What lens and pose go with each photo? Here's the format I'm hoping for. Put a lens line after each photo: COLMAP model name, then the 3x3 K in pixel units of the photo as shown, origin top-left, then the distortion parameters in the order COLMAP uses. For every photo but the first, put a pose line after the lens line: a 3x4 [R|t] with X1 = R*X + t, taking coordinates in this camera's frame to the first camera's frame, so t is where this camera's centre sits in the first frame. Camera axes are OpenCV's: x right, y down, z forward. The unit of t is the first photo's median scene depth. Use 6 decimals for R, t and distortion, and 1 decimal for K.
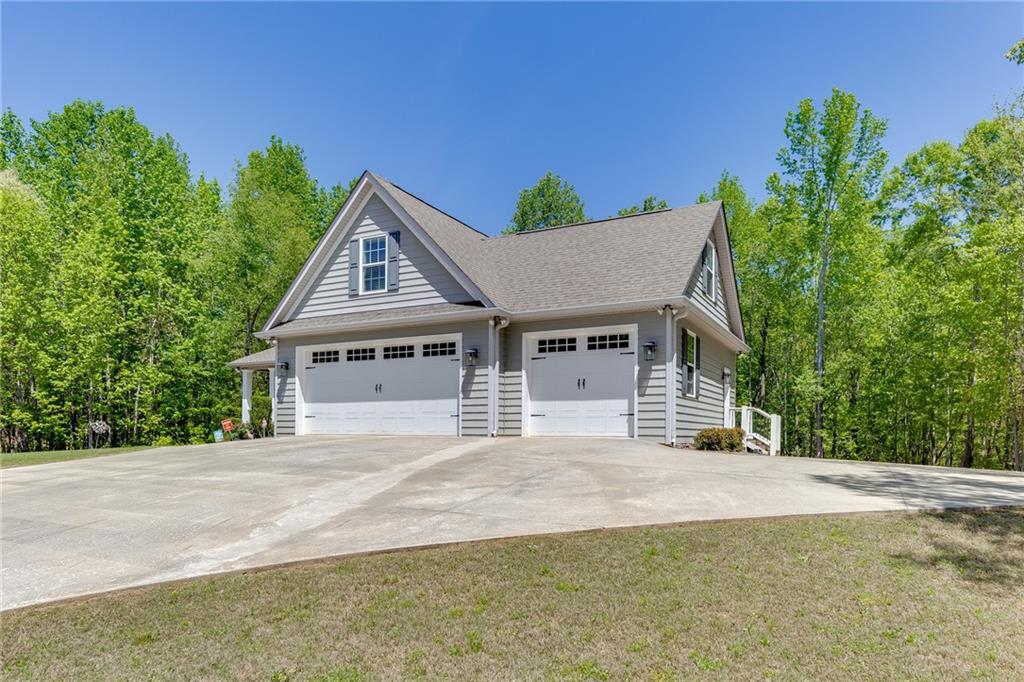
lens RADIAL K [[643.0, 0, 512.4], [0, 643.0, 355.2], [0, 0, 1]] dist [-0.003719, -0.000212]
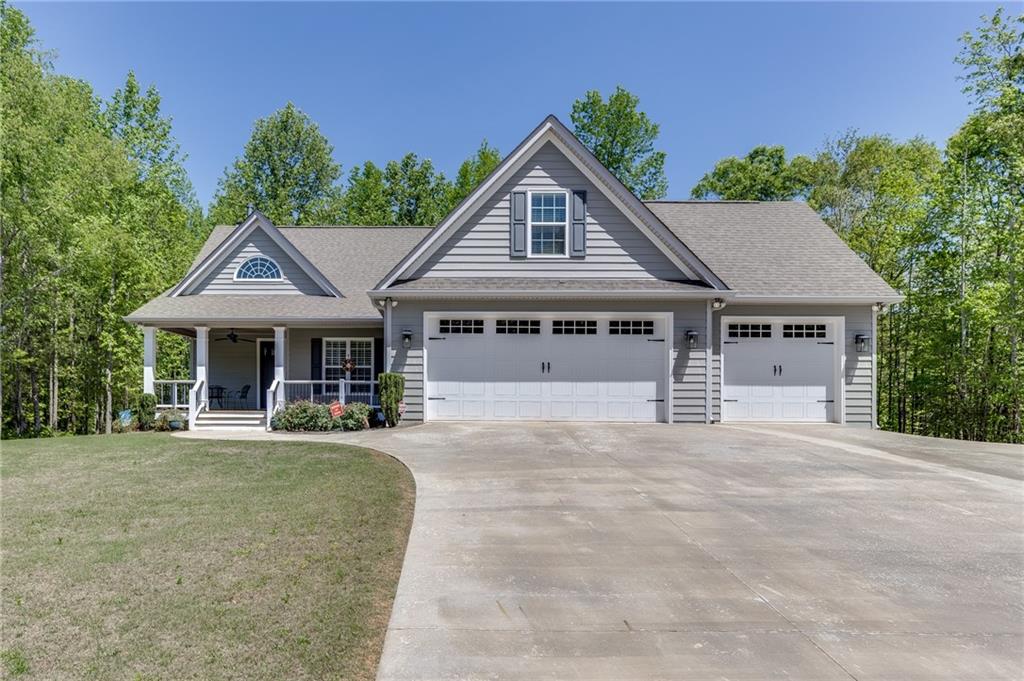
lens RADIAL K [[639.2, 0, 512.0], [0, 639.2, 340.5], [0, 0, 1]] dist [0.004569, 0.000317]
pose [[0.891939, 0.053481, 0.448981, -0.635712], [-0.054362, 0.998461, -0.010940, 0.027116], [-0.448875, -0.014650, 0.893474, 0.251360]]
